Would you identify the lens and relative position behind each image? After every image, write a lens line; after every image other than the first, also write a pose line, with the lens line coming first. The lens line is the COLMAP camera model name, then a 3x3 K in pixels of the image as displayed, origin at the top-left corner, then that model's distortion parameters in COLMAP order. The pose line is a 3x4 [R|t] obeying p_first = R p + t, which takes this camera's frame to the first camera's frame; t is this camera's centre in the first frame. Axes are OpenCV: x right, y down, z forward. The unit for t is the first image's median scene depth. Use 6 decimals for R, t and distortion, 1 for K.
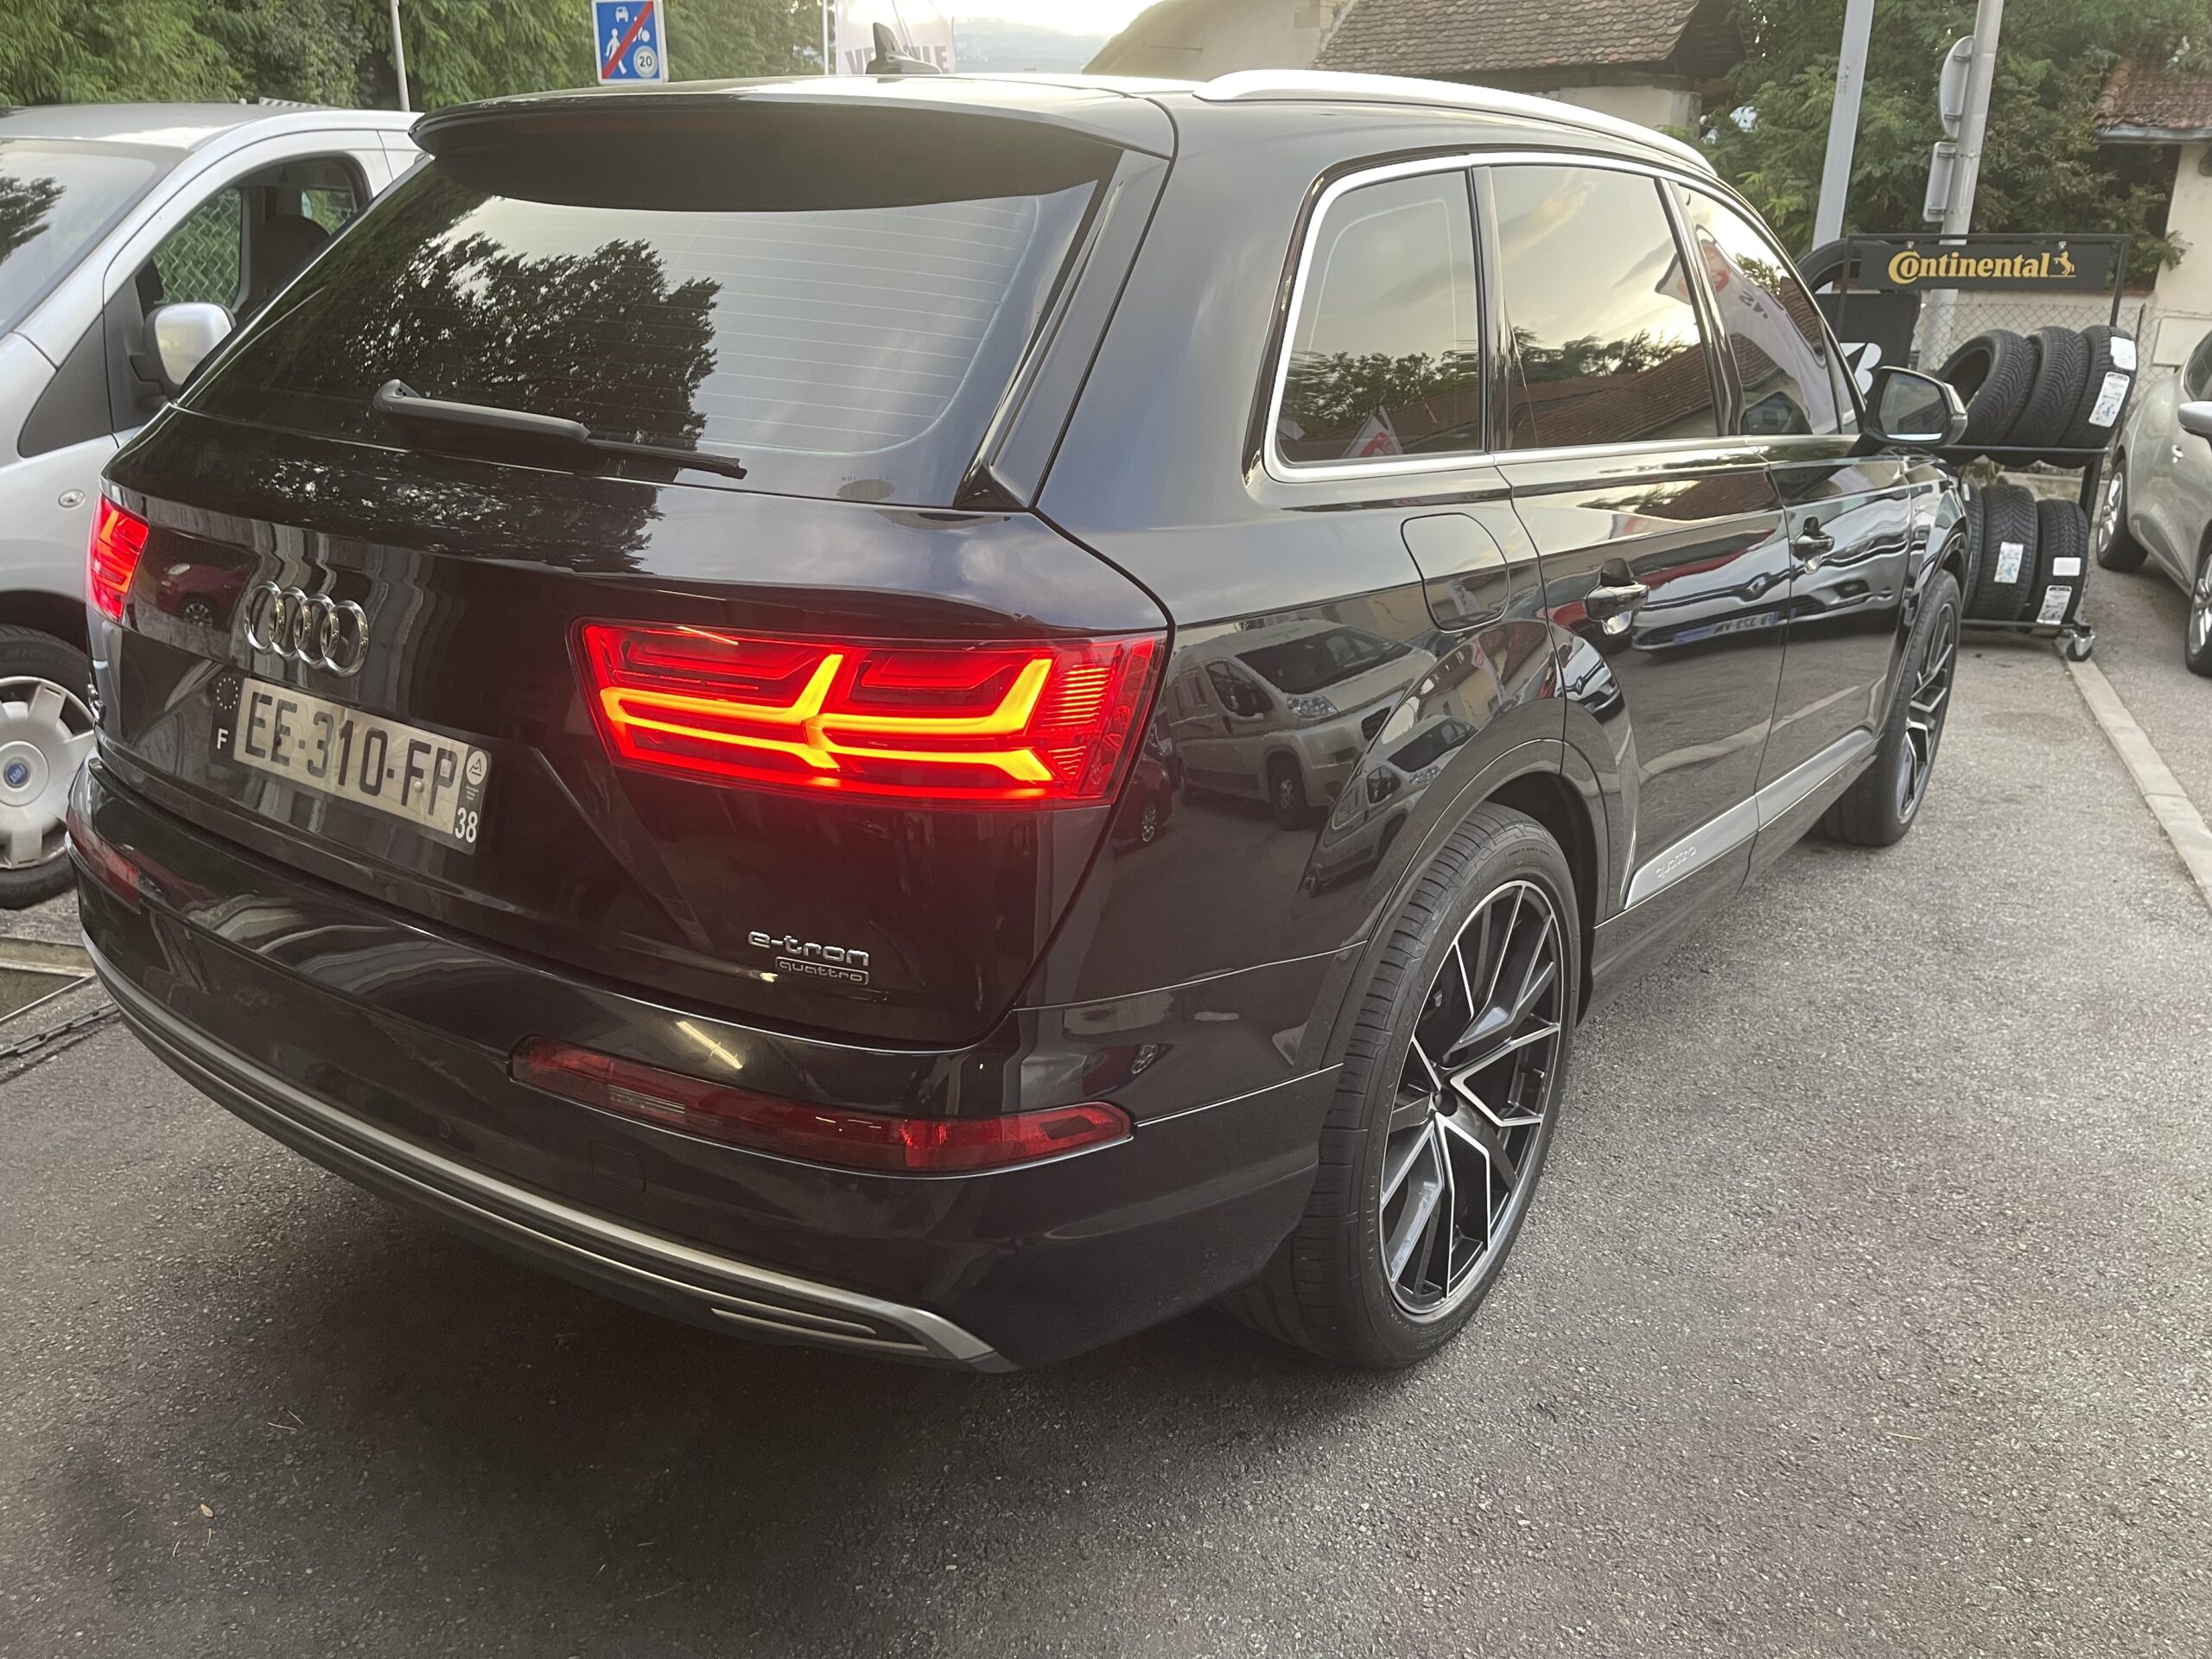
lens RADIAL K [[1687.1, 0, 1139.8], [0, 1687.1, 828.0], [0, 0, 1]] dist [0.106181, -0.146082]
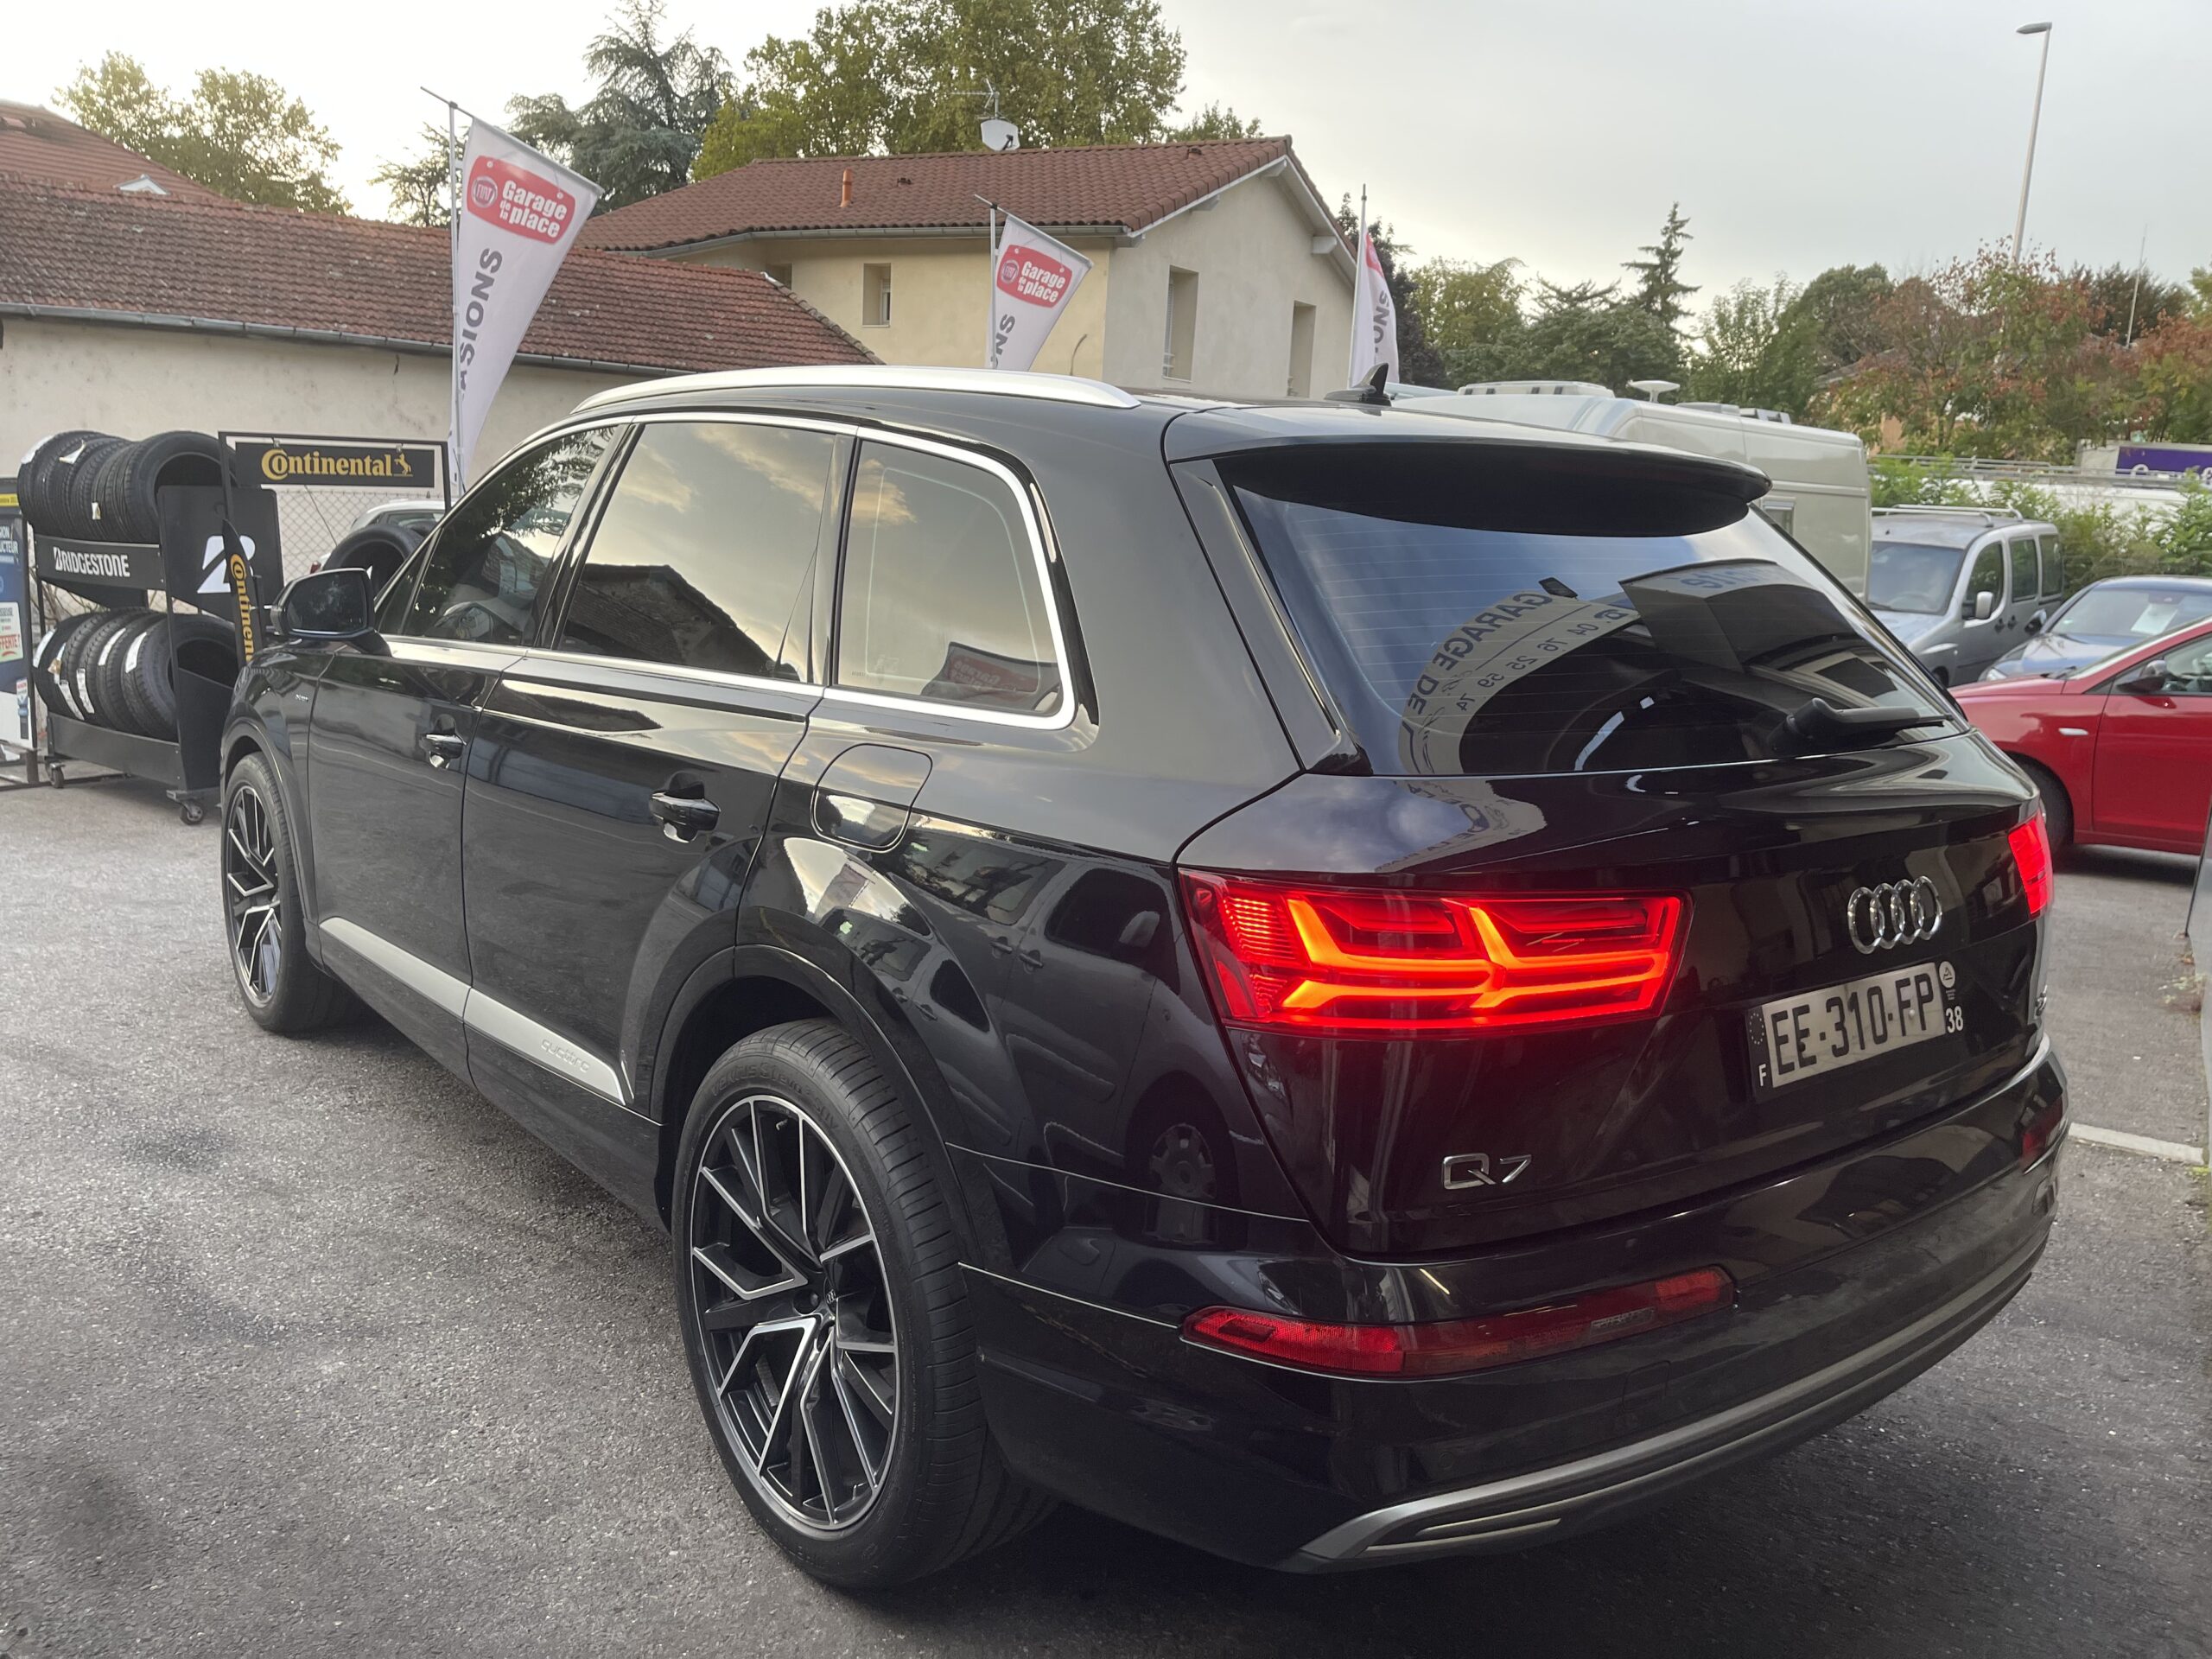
lens RADIAL K [[1693.4, 0, 1106.0], [0, 1693.4, 829.5], [0, 0, 1]] dist [0.046287, -0.087735]
pose [[0.277443, -0.193211, 0.941114, -1.617055], [0.264259, 0.957132, 0.118596, -0.424939], [-0.923684, 0.215794, 0.316608, 1.061911]]
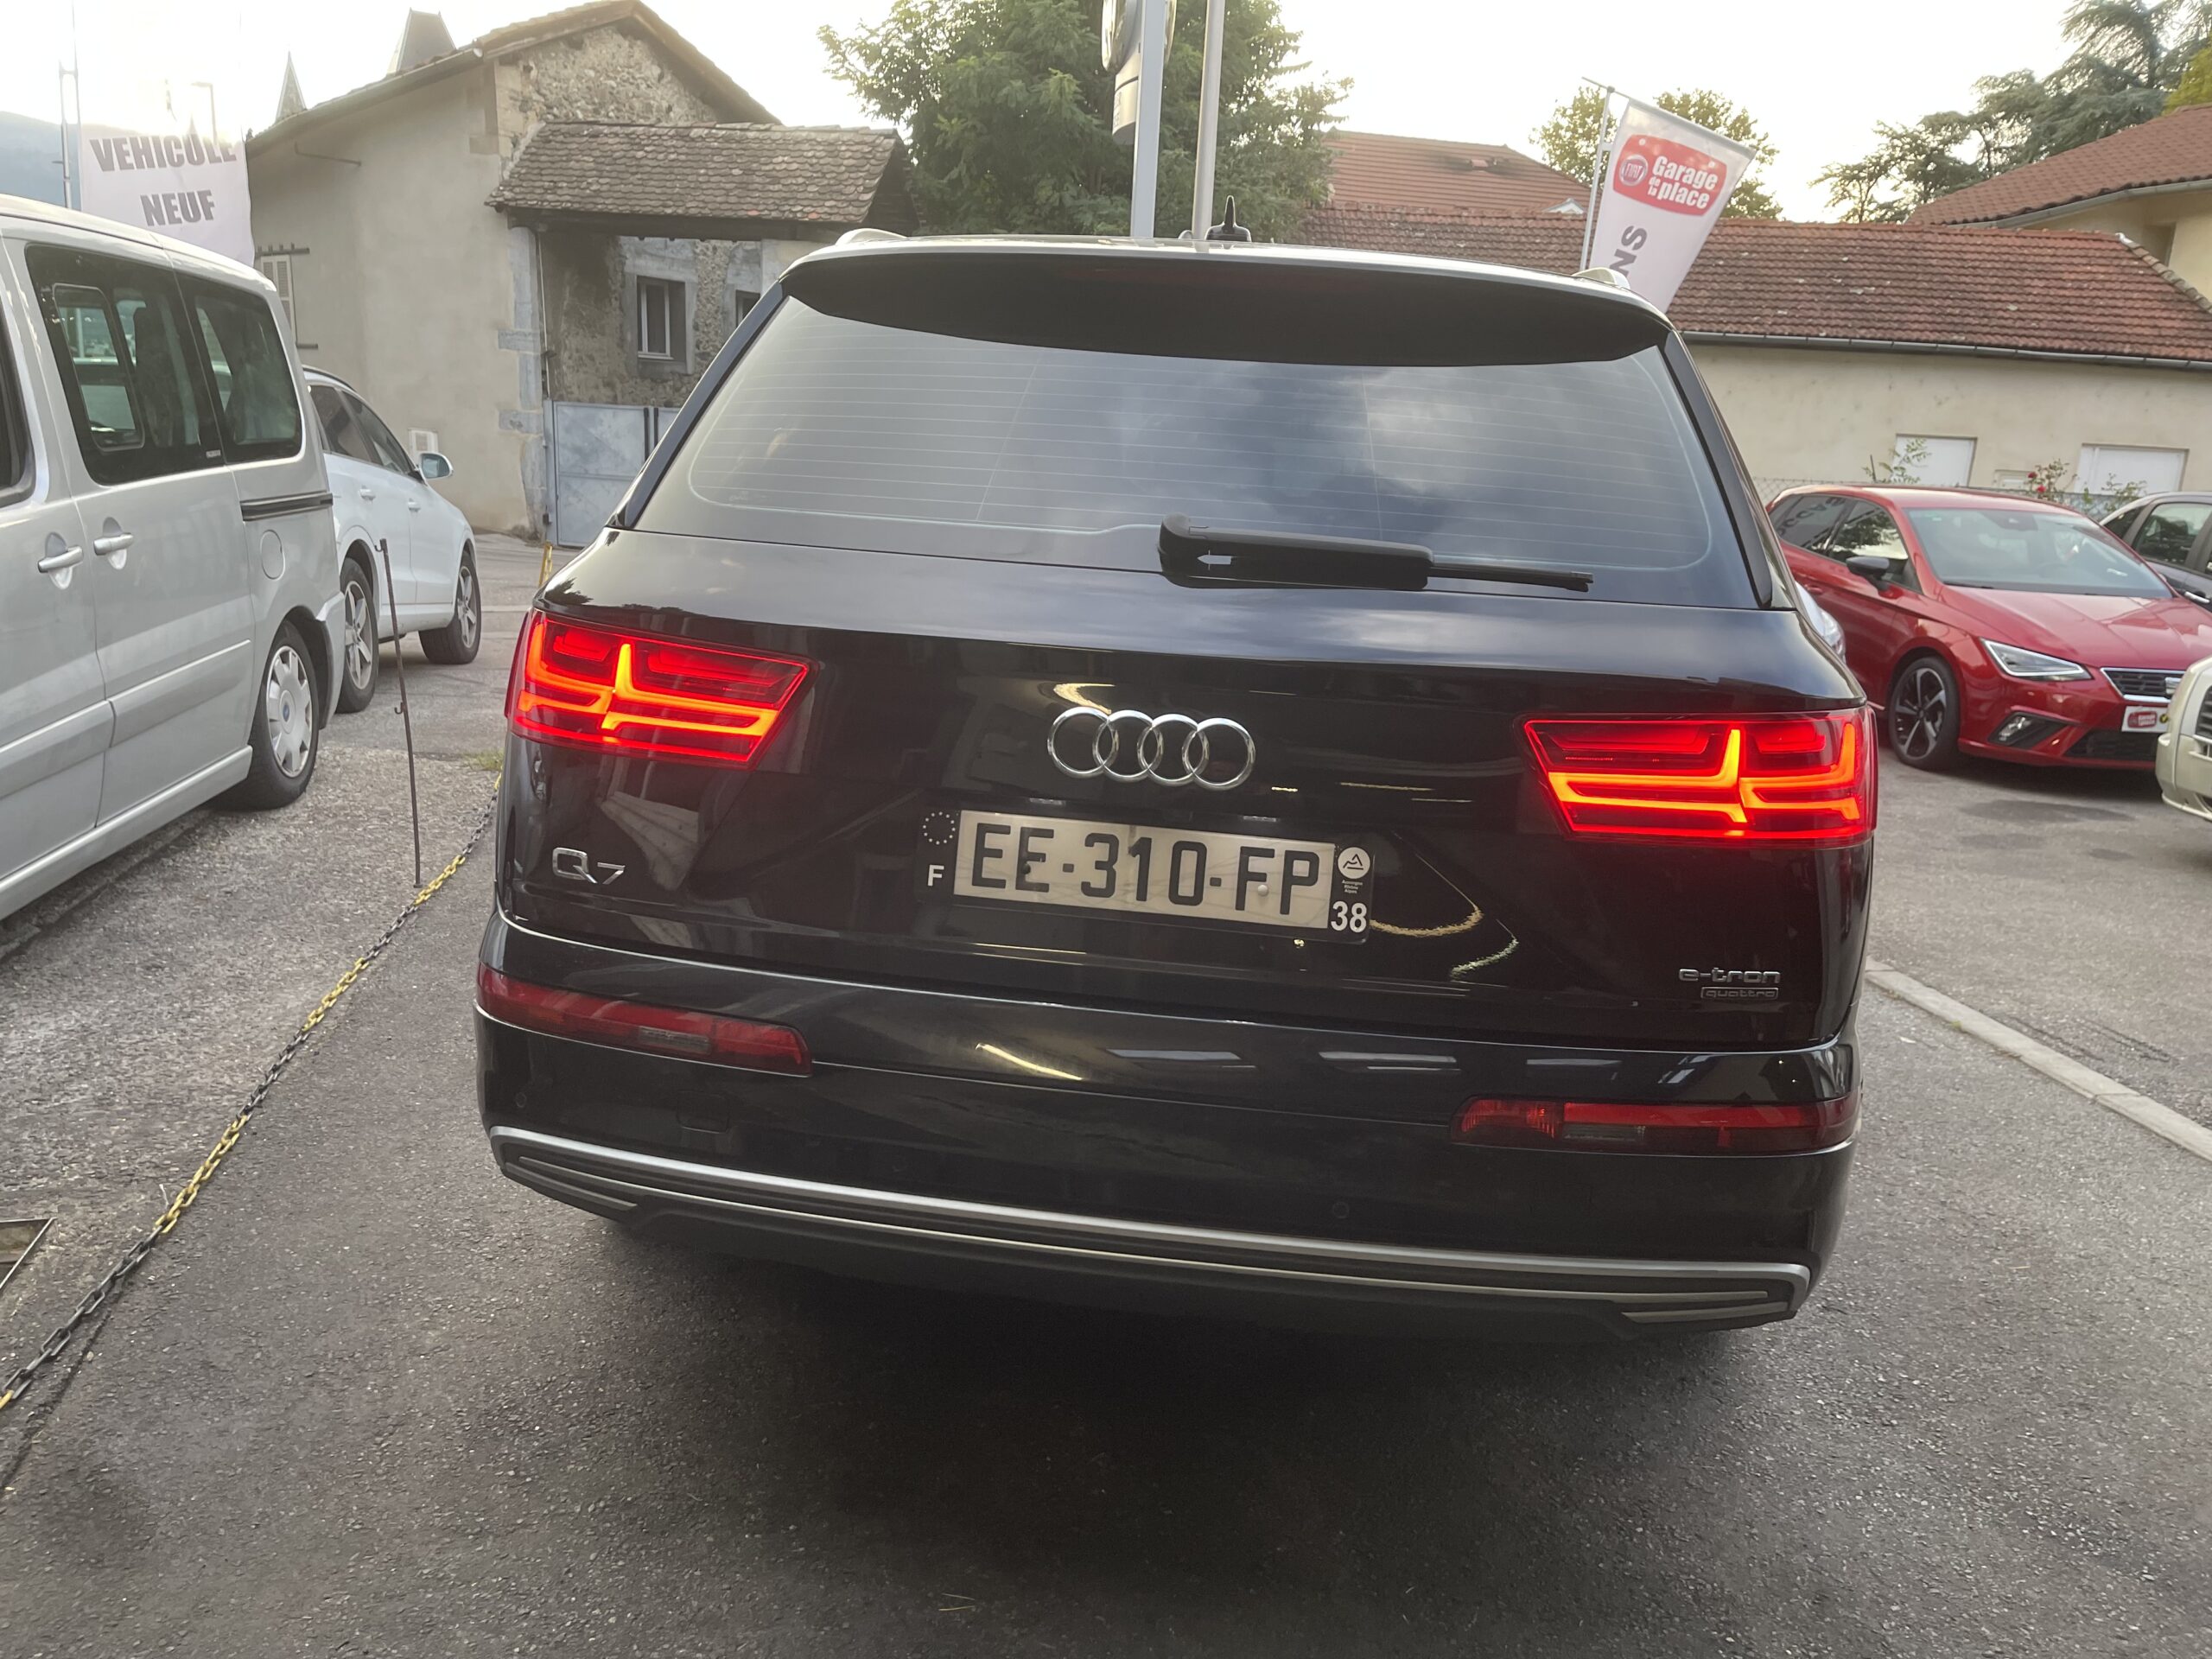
lens RADIAL K [[1619.3, 0, 1106.3], [0, 1619.3, 840.5], [0, 0, 1]] dist [0.106164, -0.119947]
pose [[0.876489, -0.093684, 0.472218, -0.927141], [0.119063, 0.992595, -0.024071, -0.039723], [-0.466466, 0.077322, 0.881153, 0.152363]]
